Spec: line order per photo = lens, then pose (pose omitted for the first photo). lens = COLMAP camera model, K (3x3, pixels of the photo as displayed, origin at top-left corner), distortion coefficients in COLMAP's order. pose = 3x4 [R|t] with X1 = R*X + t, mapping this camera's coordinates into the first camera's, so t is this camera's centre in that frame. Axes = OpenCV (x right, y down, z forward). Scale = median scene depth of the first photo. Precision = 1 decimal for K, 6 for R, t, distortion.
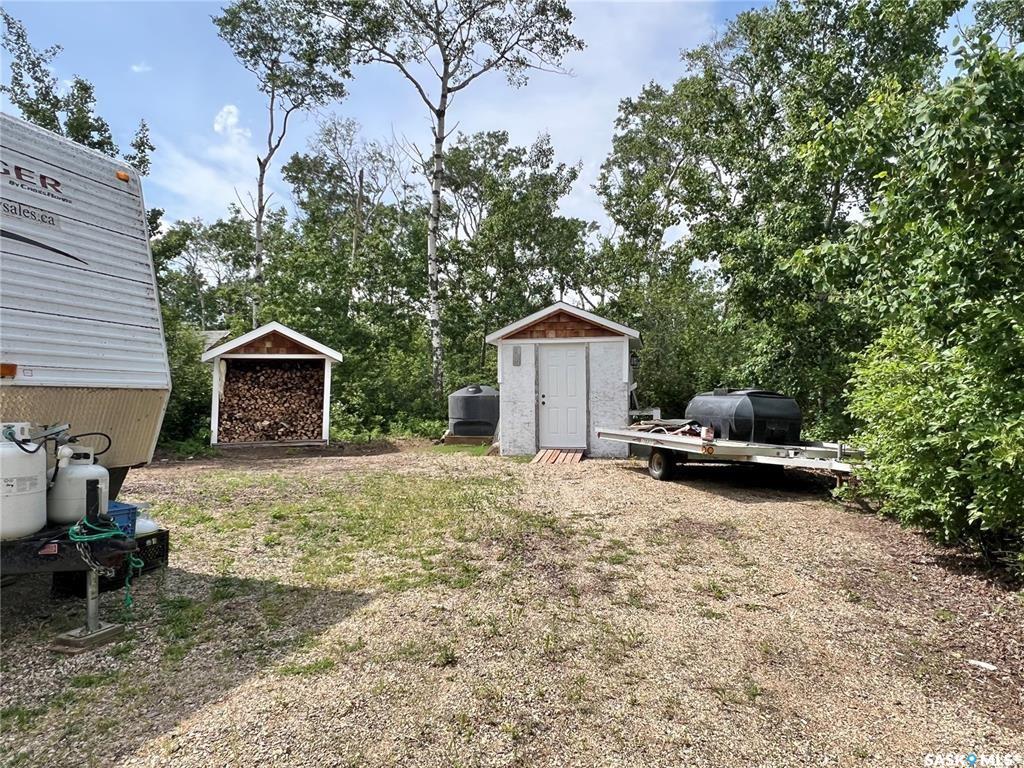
lens RADIAL K [[658.5, 0, 512.5], [0, 658.5, 385.7], [0, 0, 1]] dist [-0.001844, 0.001365]
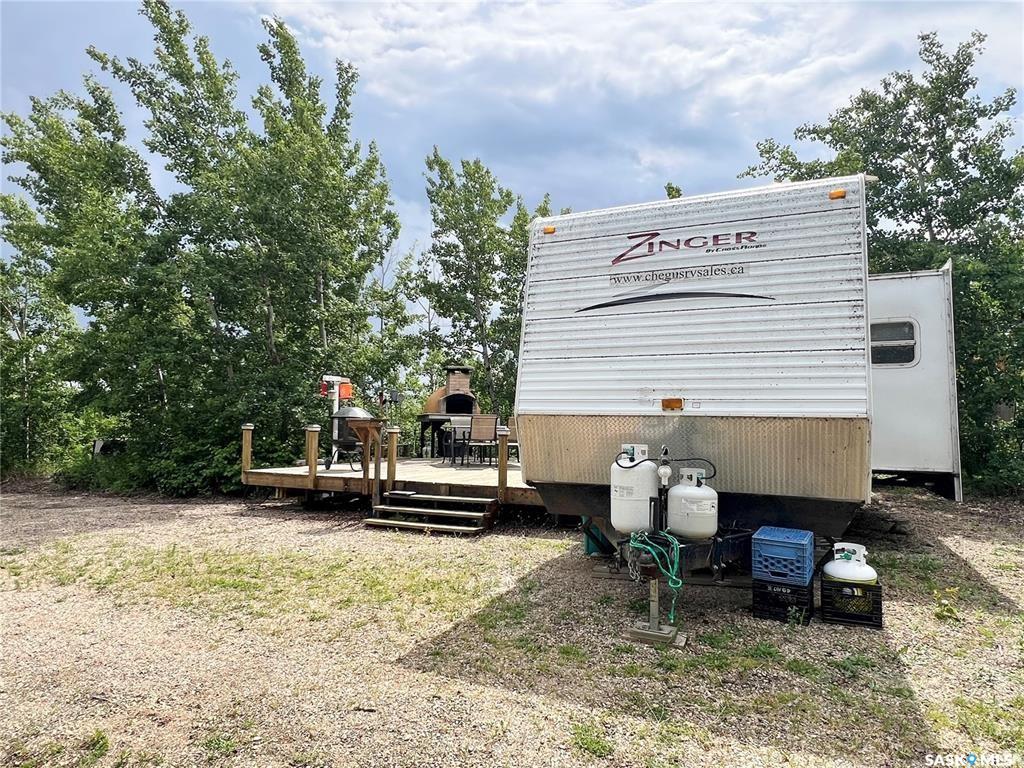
lens RADIAL K [[611.0, 0, 513.5], [0, 611.0, 390.5], [0, 0, 1]] dist [-0.005735, 0.001665]
pose [[-0.170277, -0.048950, -0.984180, 0.111870], [0.007953, 0.998665, -0.051047, 0.002098], [0.985364, -0.016519, -0.169660, 0.225443]]
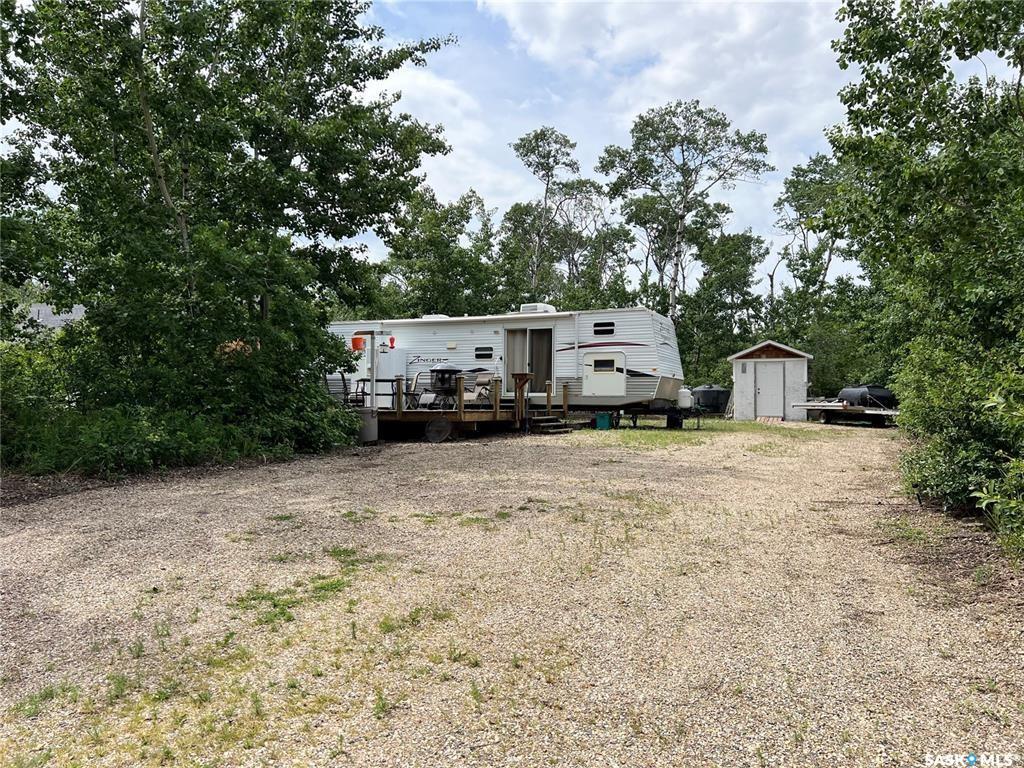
lens RADIAL K [[768.8, 0, 494.5], [0, 768.8, 400.2], [0, 0, 1]] dist [0.032071, -0.034935]
pose [[0.983375, 0.008482, -0.181388, -0.256854], [-0.006899, 0.999932, 0.009354, 0.028064], [0.181455, -0.007947, 0.983367, -1.141401]]
